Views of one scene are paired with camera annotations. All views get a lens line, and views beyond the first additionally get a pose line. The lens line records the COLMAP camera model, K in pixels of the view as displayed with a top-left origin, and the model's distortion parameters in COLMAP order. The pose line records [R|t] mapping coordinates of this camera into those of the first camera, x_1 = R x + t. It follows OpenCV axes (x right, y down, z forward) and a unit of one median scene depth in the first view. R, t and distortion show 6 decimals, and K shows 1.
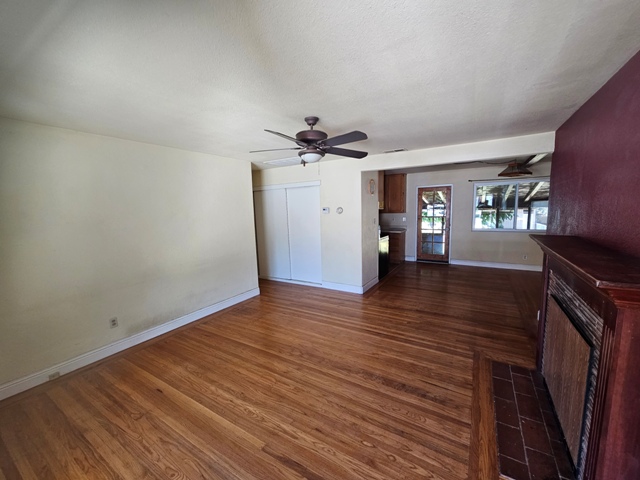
lens RADIAL K [[262.8, 0, 320.0], [0, 262.8, 240.0], [0, 0, 1]] dist [-0.001919, -0.000215]
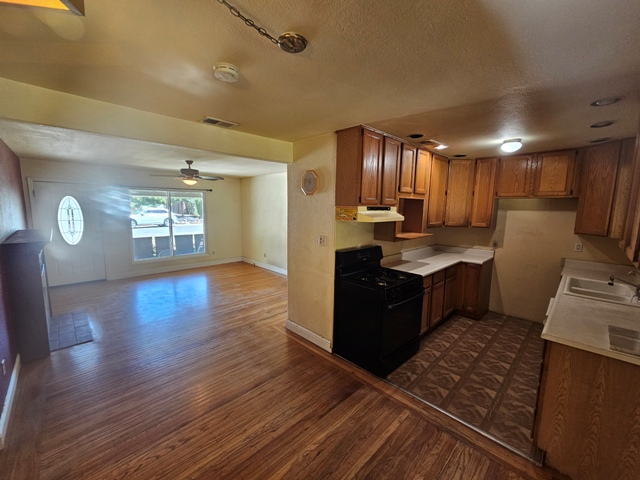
lens RADIAL K [[262.8, 0, 320.0], [0, 262.8, 240.0], [0, 0, 1]] dist [-0.001919, -0.000215]
pose [[-0.241885, 0.150402, -0.958578, 0.996168], [-0.123857, 0.975046, 0.184239, -0.233987], [0.962367, 0.163292, -0.217220, 1.469767]]
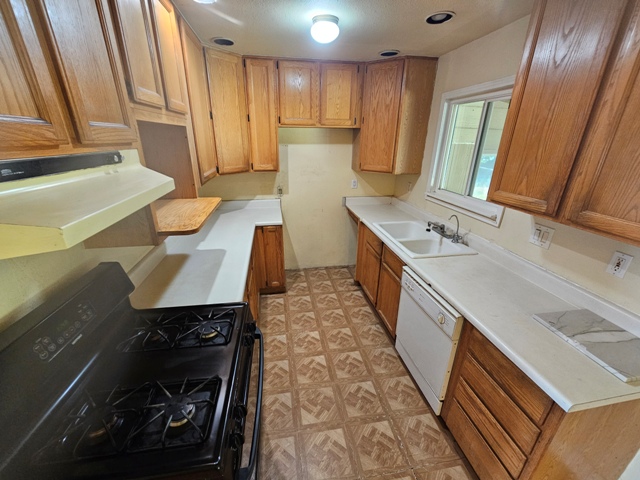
lens RADIAL K [[262.8, 0, 320.0], [0, 262.8, 240.0], [0, 0, 1]] dist [-0.001919, -0.000215]
pose [[0.657062, 0.307947, -0.688068, -0.215570], [-0.120777, 0.943969, 0.307141, -0.226542], [0.744098, -0.118708, 0.657439, 1.436745]]
